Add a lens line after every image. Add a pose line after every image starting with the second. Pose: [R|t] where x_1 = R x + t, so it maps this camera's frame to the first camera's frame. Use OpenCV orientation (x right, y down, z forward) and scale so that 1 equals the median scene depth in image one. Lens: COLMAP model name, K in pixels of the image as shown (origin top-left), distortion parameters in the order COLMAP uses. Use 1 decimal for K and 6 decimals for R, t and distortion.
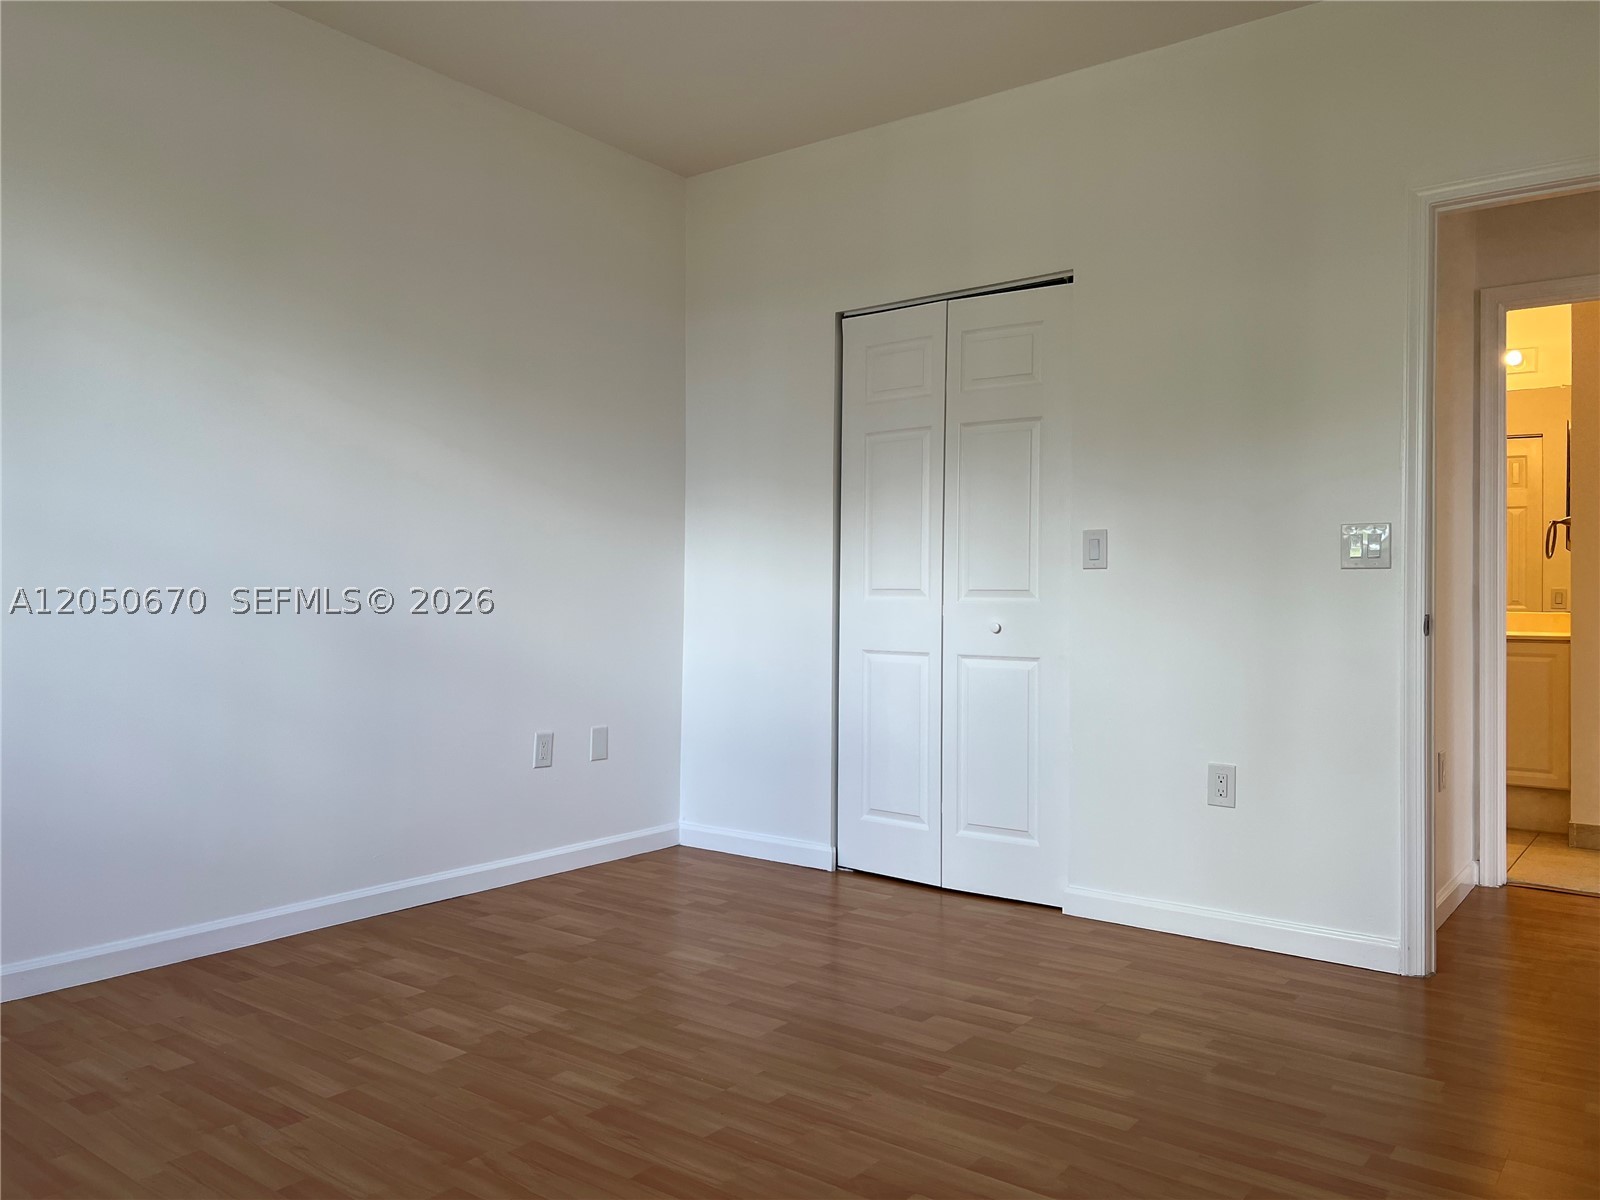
lens RADIAL K [[1206.1, 0, 800.0], [0, 1206.1, 600.0], [0, 0, 1]] dist [0.043022, -0.052494]
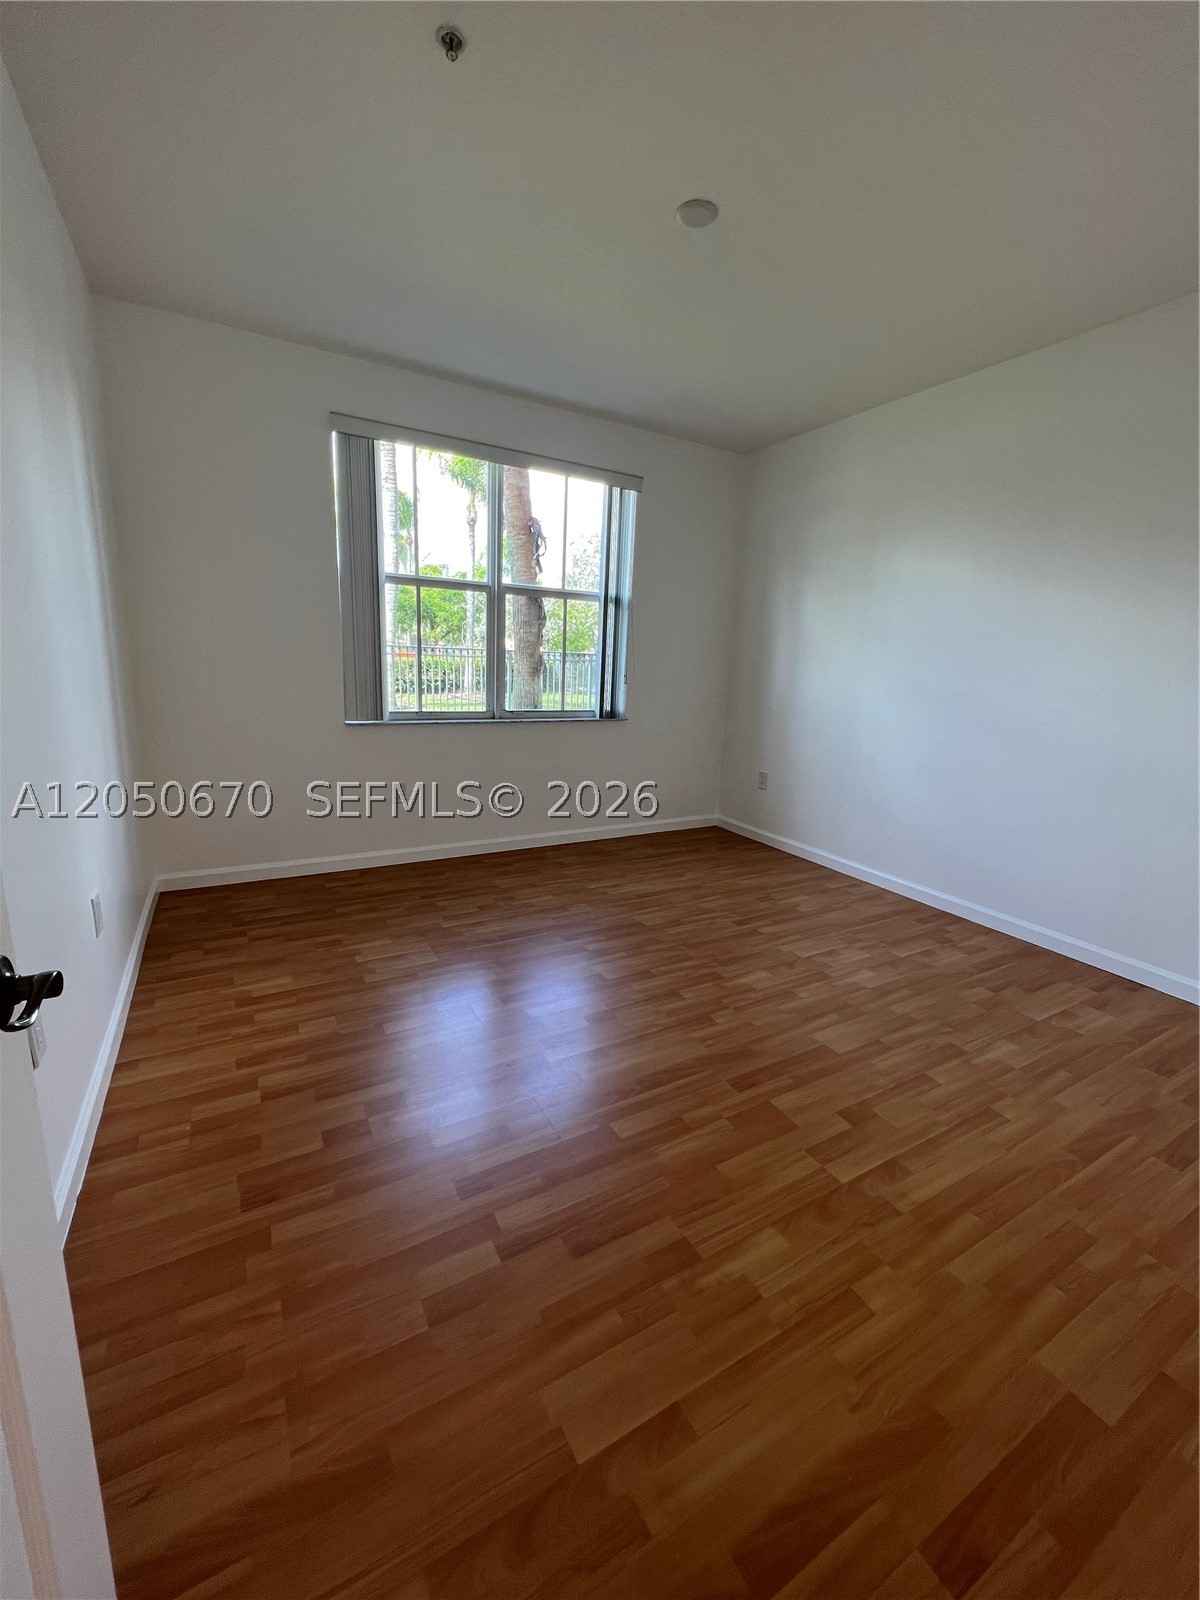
lens RADIAL K [[642.6, 0, 600.0], [0, 642.6, 800.0], [0, 0, 1]] dist [0.000346, 0.000031]
pose [[-0.395667, 0.175379, -0.901493, 0.690967], [-0.042236, 0.977084, 0.208622, -0.082655], [0.917422, 0.120621, -0.379192, 0.942461]]
